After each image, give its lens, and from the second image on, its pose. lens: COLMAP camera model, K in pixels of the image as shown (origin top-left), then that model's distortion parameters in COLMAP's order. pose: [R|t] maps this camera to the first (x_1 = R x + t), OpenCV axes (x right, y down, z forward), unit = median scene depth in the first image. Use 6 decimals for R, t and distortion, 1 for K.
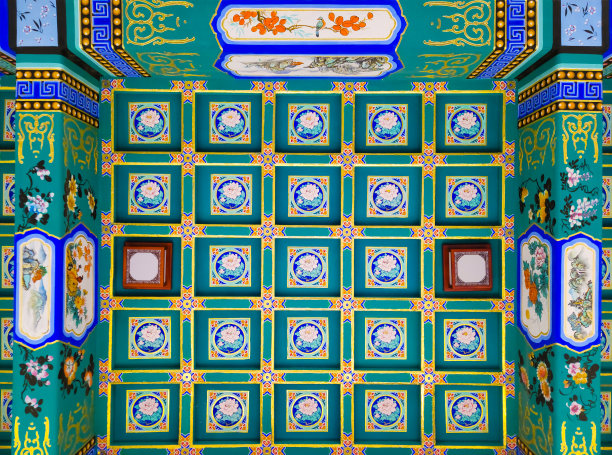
lens RADIAL K [[439.9, 0, 308.9], [0, 439.9, 227.2], [0, 0, 1]] dist [0.042267, -0.021294]
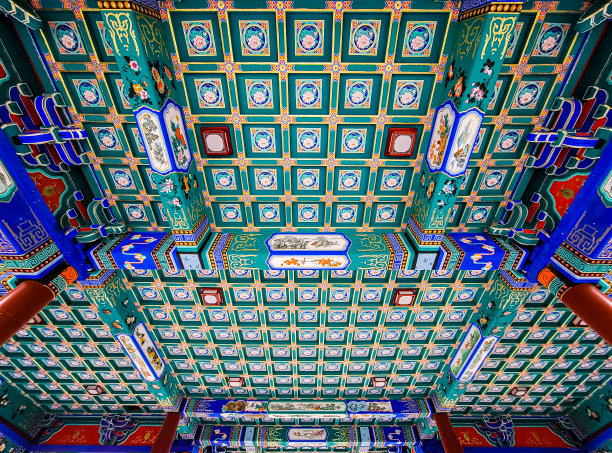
lens RADIAL K [[249.7, 0, 307.0], [0, 249.7, 225.5], [0, 0, 1]] dist [-0.001625, 0.000499]
pose [[-0.999996, 0.002089, 0.002083, 0.003402], [-0.002863, -0.857422, -0.514605, 0.347107], [0.000711, -0.514609, 0.857425, -0.013303]]
